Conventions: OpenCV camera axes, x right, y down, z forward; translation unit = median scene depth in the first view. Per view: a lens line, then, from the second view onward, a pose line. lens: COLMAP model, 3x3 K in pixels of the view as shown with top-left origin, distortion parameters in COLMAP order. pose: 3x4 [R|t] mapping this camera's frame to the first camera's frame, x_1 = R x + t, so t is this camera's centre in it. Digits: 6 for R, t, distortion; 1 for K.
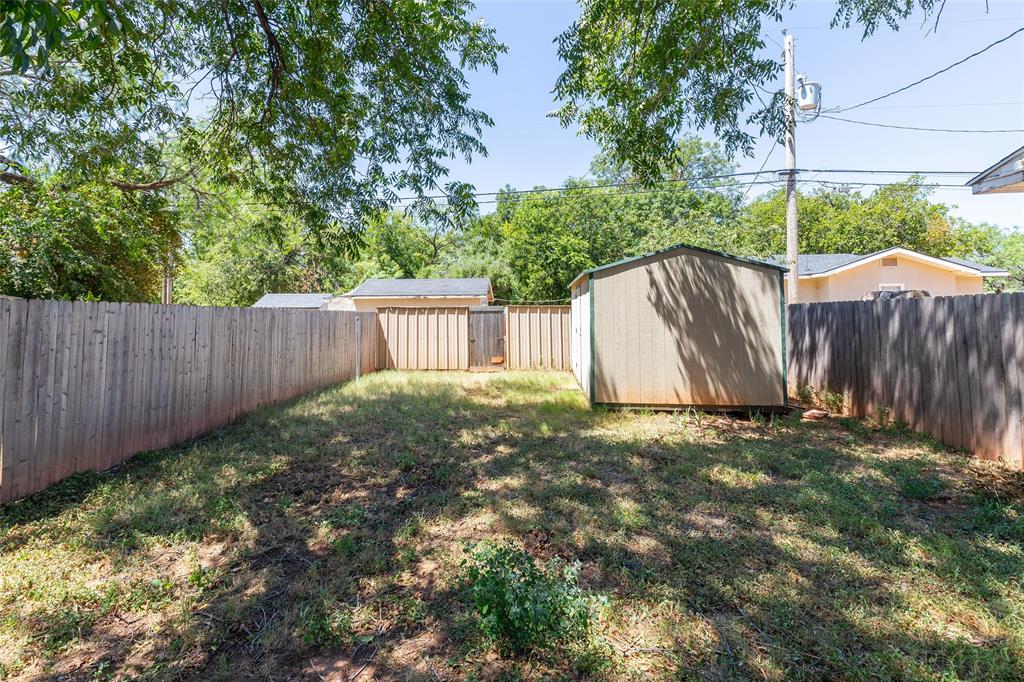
lens RADIAL K [[472.0, 0, 483.6], [0, 472.0, 282.7], [0, 0, 1]] dist [-0.000693, -0.000064]
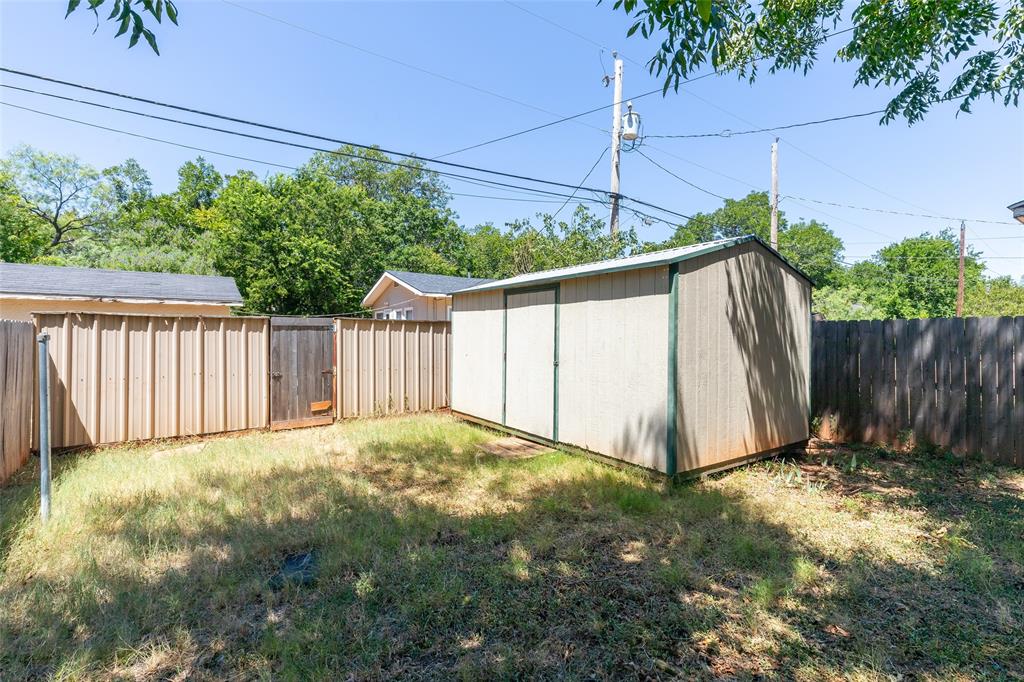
lens RADIAL K [[454.8, 0, 512.0], [0, 454.8, 341.0], [0, 0, 1]] dist [-0.002464, -0.000234]
pose [[0.747618, -0.001096, 0.664128, -0.178399], [-0.051815, 0.996854, 0.059975, 0.030959], [-0.662104, -0.079250, 0.745209, 0.401550]]
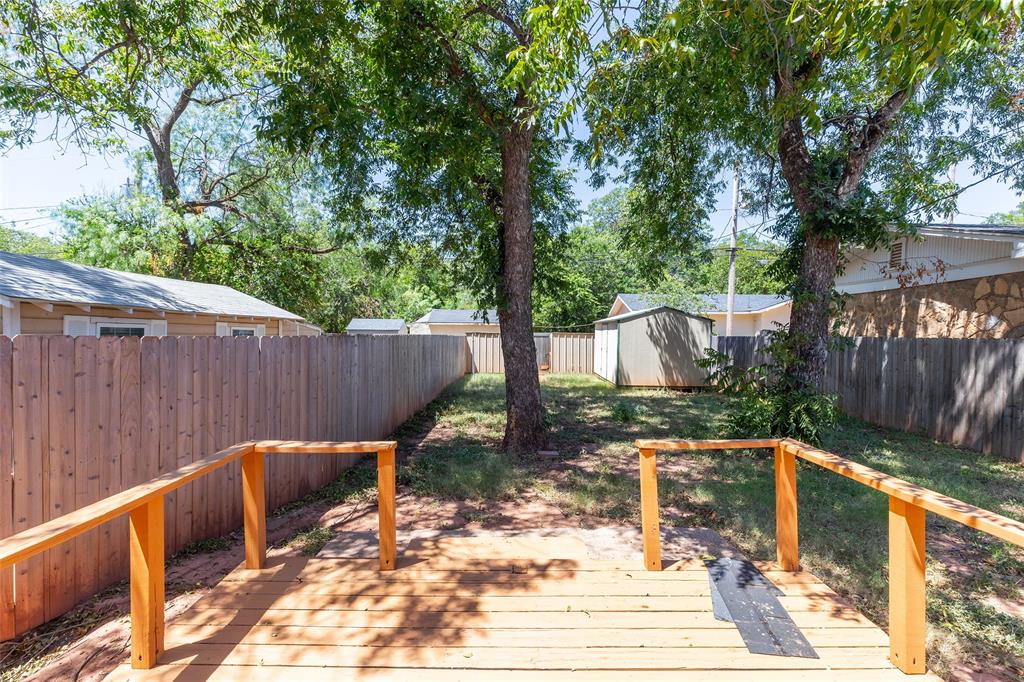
lens RADIAL K [[459.1, 0, 512.0], [0, 459.1, 341.0], [0, 0, 1]] dist [0.001124, 0.000073]
pose [[0.995804, 0.011888, 0.090735, -0.216806], [-0.019483, 0.996335, 0.083286, -0.046647], [-0.089412, -0.084705, 0.992386, -0.481620]]
